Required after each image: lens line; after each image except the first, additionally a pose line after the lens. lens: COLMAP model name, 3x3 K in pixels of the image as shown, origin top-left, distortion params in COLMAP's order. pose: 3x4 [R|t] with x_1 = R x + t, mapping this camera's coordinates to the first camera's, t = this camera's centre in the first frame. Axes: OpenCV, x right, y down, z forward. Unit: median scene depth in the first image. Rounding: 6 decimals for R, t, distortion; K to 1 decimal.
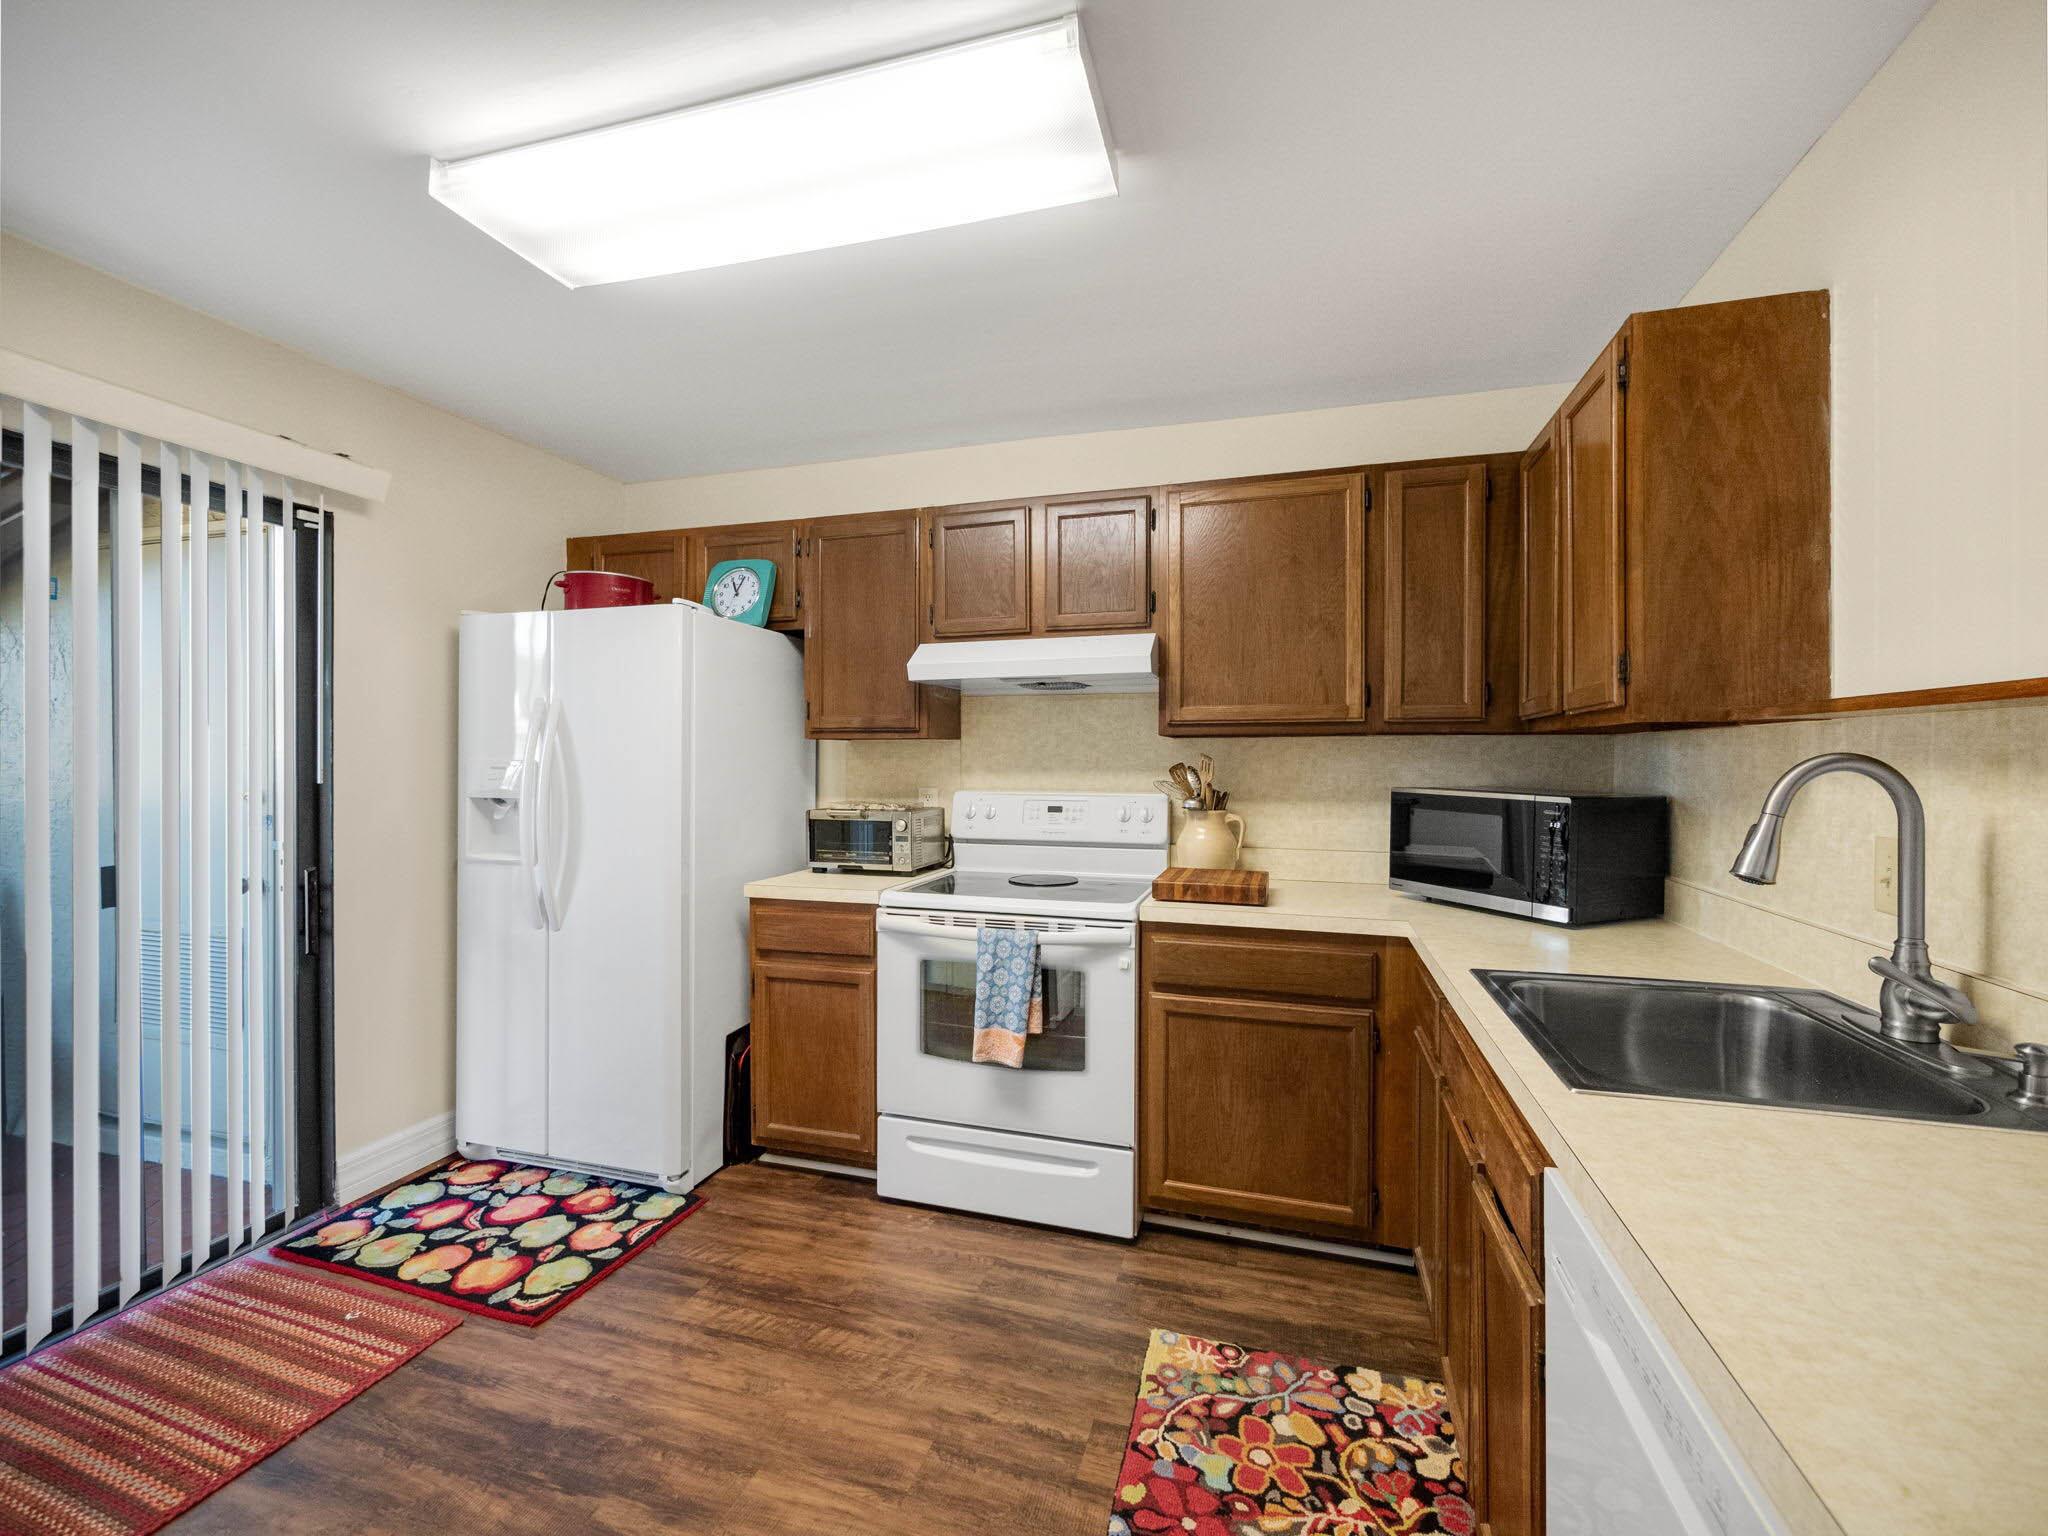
lens RADIAL K [[872.6, 0, 1024.0], [0, 872.6, 768.0], [0, 0, 1]] dist [0.001799, -0.000566]
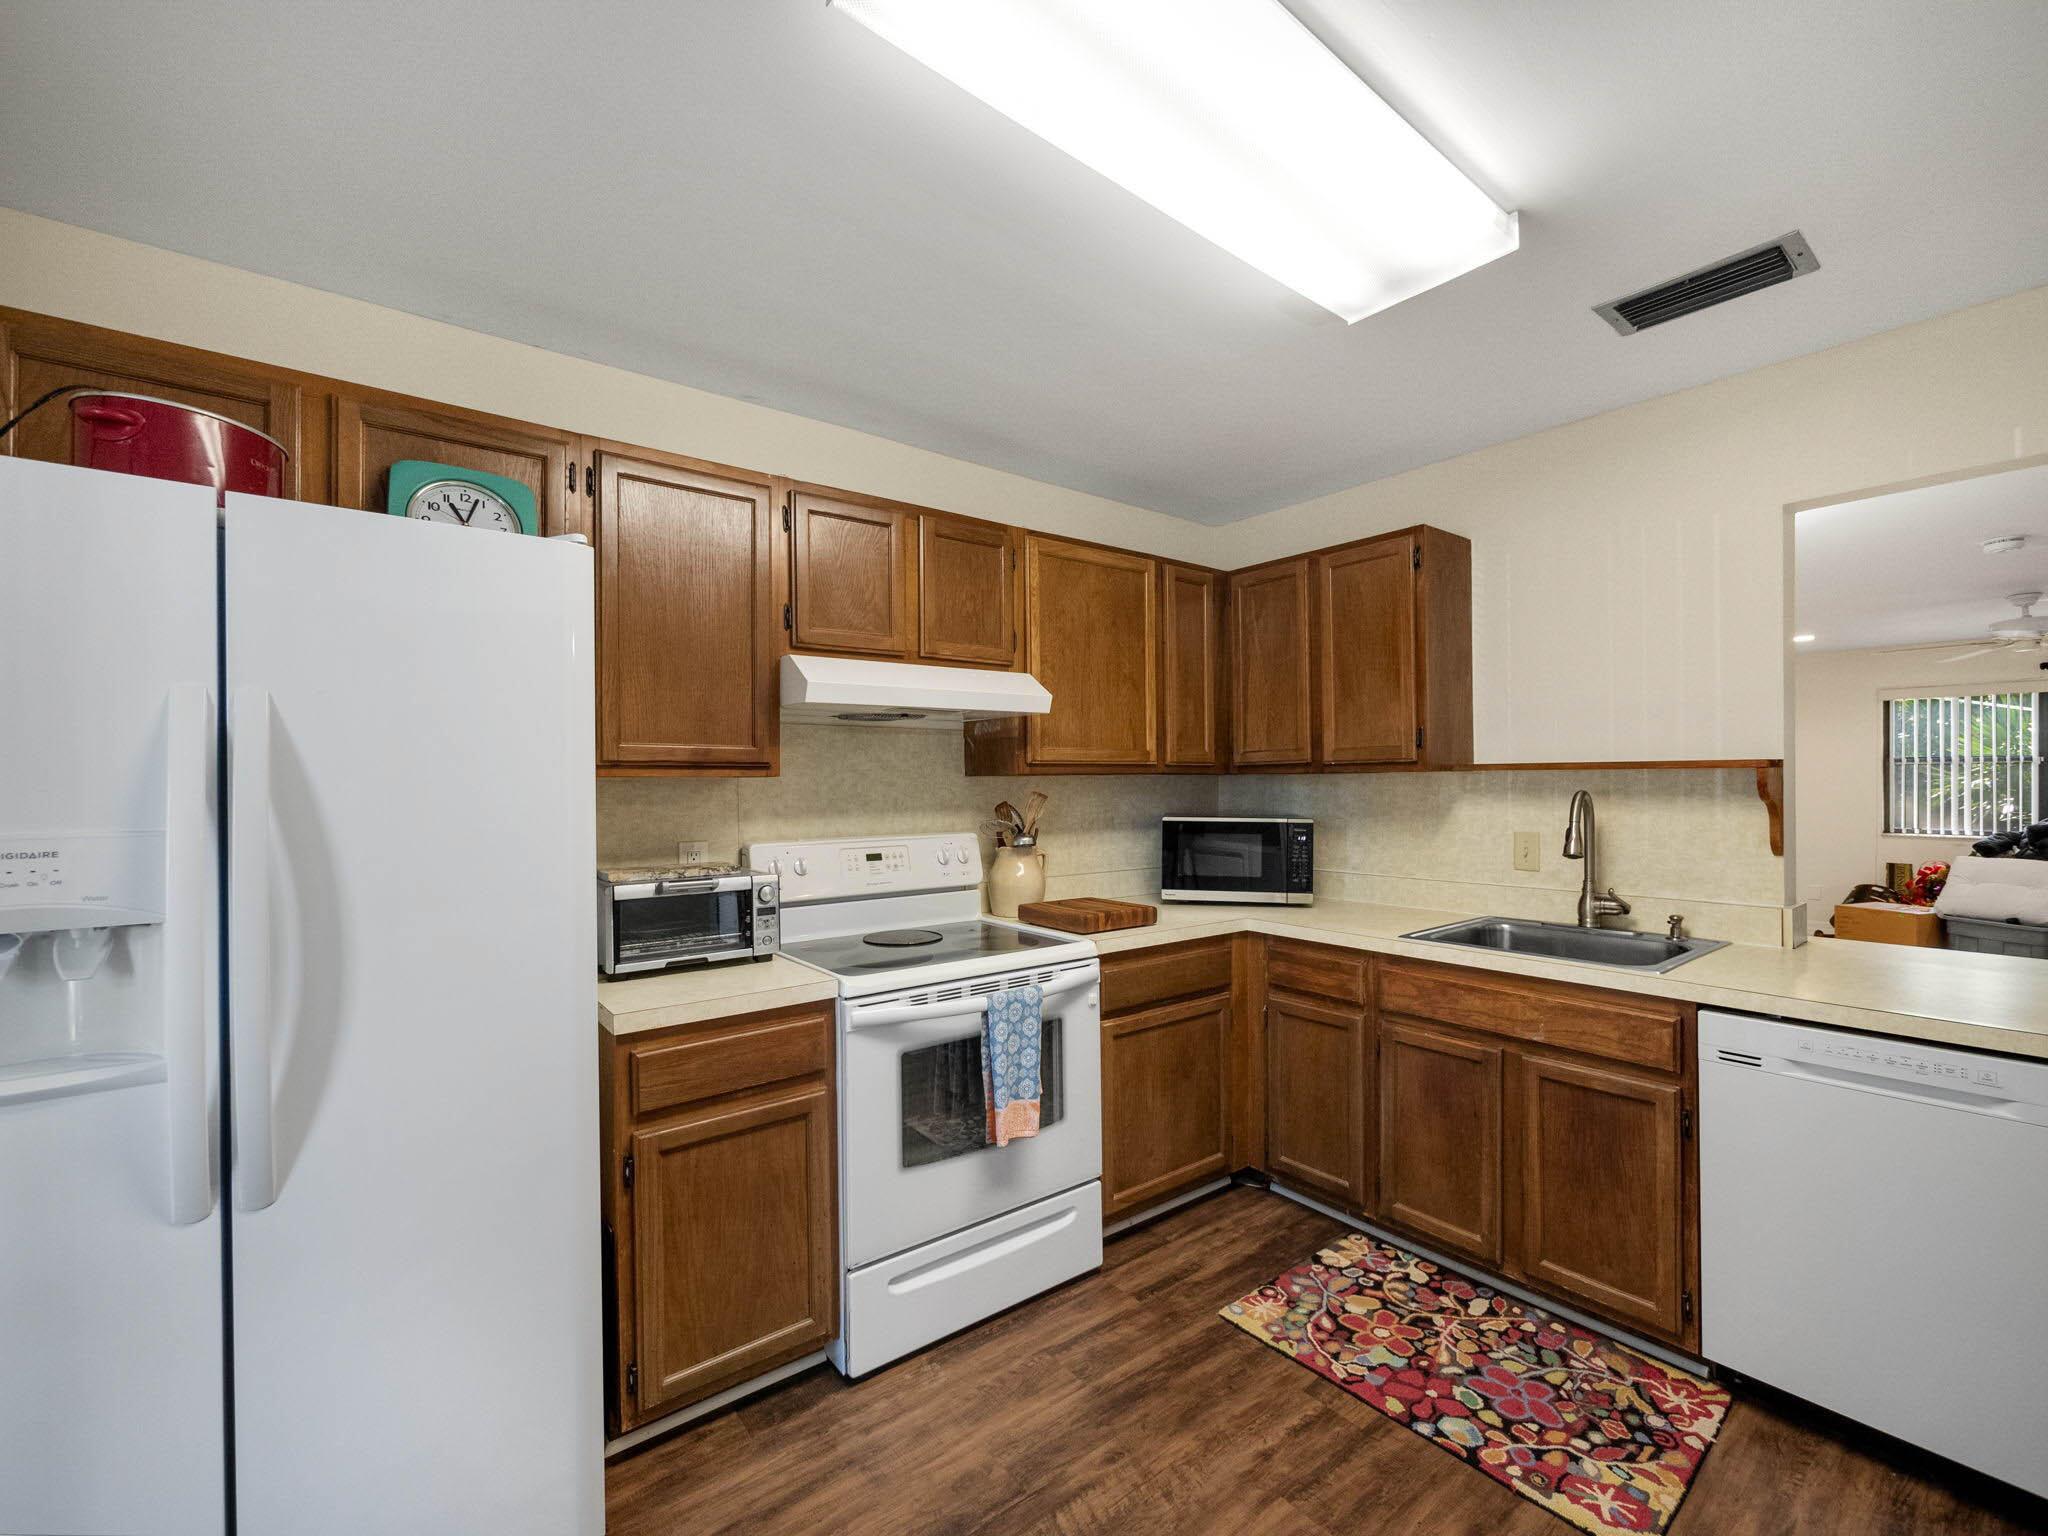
lens RADIAL K [[876.8, 0, 1024.7], [0, 876.8, 790.0], [0, 0, 1]] dist [-0.002335, -0.000256]
pose [[0.570602, -0.011862, 0.821141, -0.756320], [0.019161, 0.999816, 0.001128, -0.022964], [-0.821003, 0.015090, 0.570724, 0.467752]]
